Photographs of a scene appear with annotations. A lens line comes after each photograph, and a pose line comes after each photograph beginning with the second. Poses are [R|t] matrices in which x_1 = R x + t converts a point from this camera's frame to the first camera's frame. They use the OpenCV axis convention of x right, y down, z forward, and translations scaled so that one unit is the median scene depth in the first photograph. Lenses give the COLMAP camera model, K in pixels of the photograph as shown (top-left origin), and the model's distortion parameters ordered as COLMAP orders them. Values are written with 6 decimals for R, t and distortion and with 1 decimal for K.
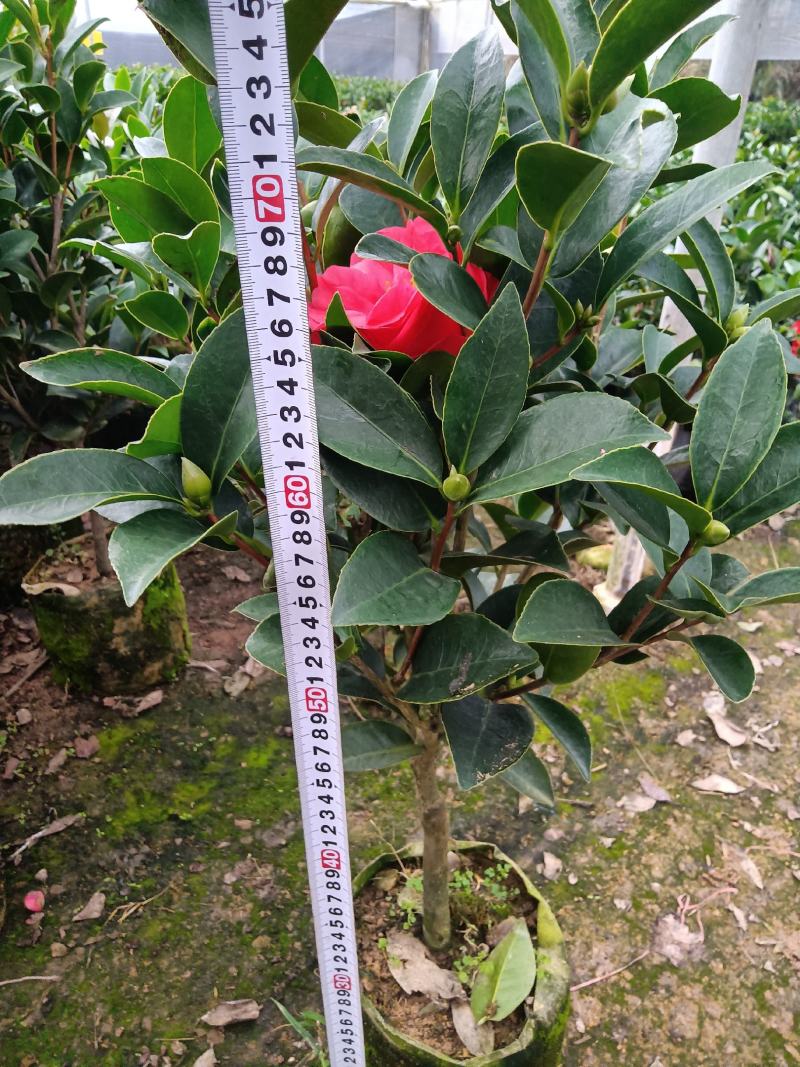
lens RADIAL K [[811.1, 0, 400.0], [0, 811.1, 533.5], [0, 0, 1]] dist [-0.007478, -0.010643]
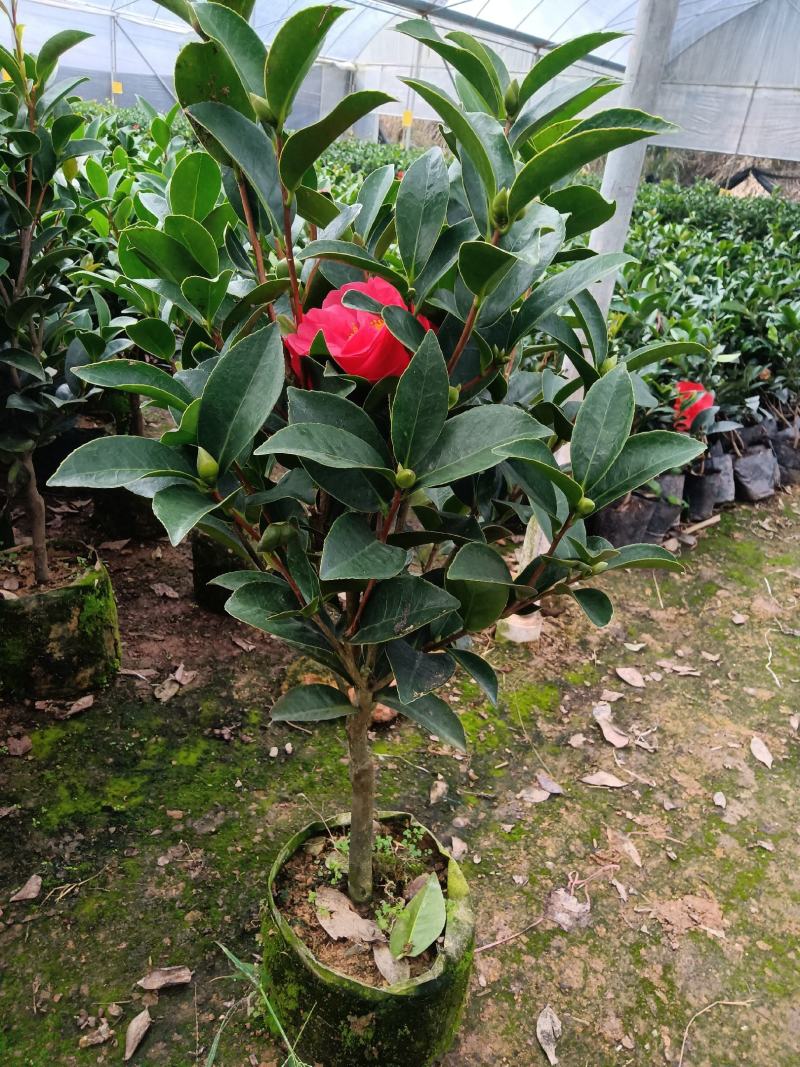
lens RADIAL K [[830.6, 0, 400.0], [0, 830.6, 533.5], [0, 0, 1]] dist [0.082514, -0.157323]
pose [[0.992737, 0.034371, 0.115289, -0.041240], [-0.026991, 0.997522, -0.064975, 0.056636], [-0.117237, 0.061391, 0.991205, -0.163426]]
